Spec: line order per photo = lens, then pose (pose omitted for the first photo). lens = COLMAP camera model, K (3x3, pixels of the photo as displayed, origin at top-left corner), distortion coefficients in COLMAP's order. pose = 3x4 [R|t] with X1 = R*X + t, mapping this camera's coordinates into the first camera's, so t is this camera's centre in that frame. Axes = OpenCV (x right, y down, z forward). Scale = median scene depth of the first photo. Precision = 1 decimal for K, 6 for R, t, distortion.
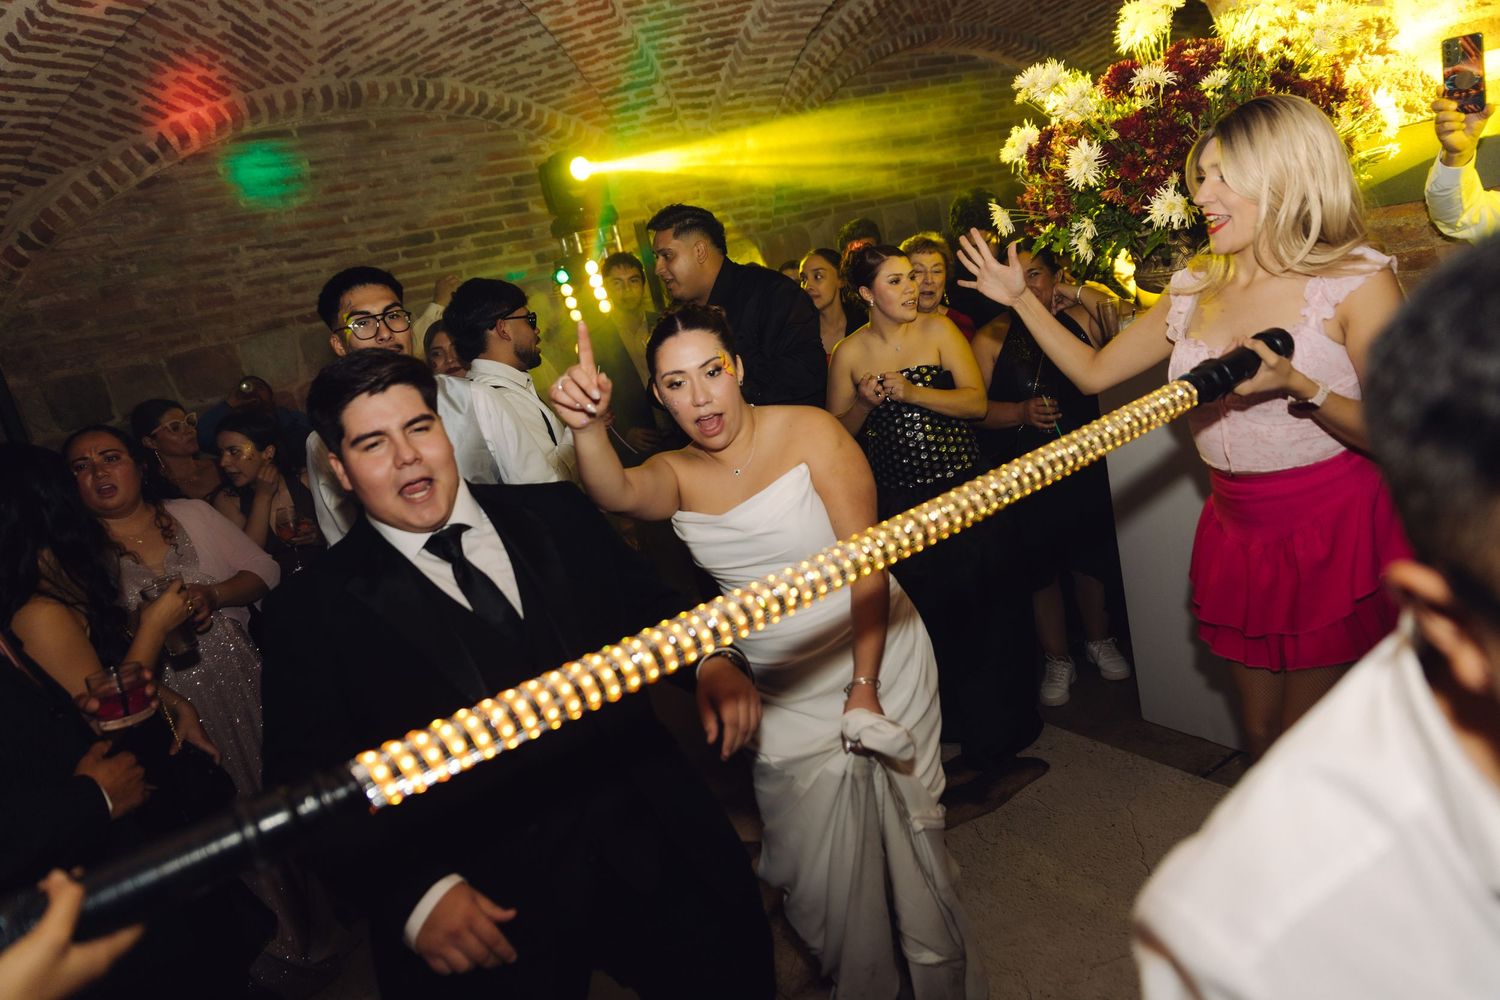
lens RADIAL K [[994.6, 0, 753.8], [0, 994.6, 496.5], [0, 0, 1]] dist [0.002635, -0.004461]
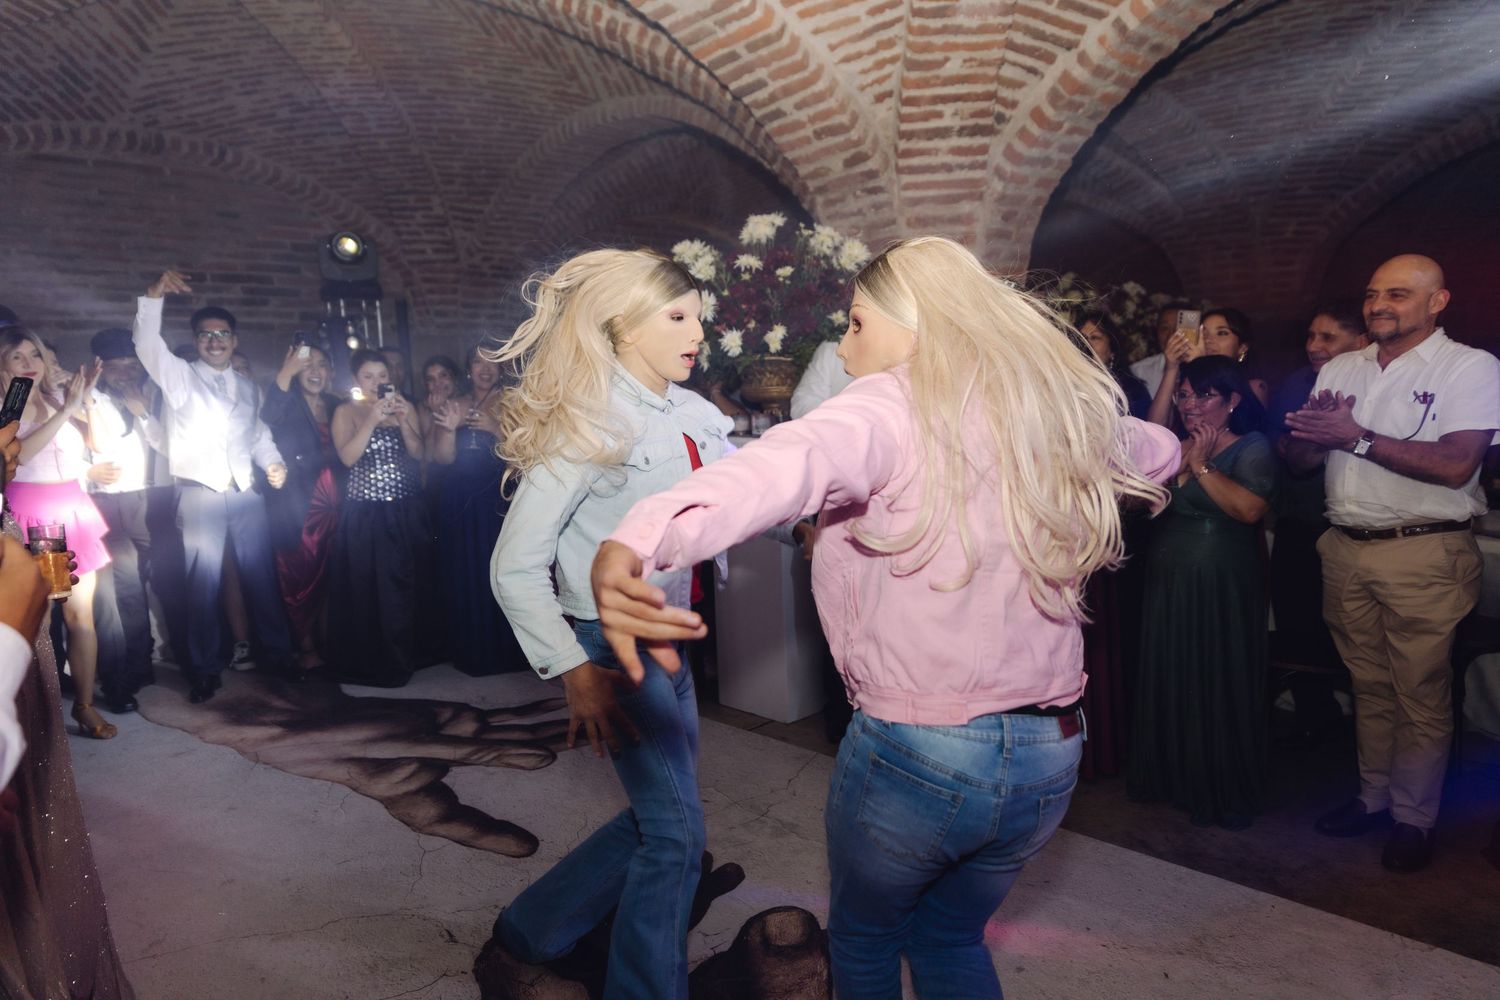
lens RADIAL K [[988.7, 0, 750.0], [0, 988.7, 500.0], [0, 0, 1]] dist [0.003549, -0.006478]
pose [[0.957374, 0.148996, 0.247458, 0.029882], [-0.114752, 0.982376, -0.147542, 0.090774], [-0.265080, 0.112857, 0.957599, -0.231059]]
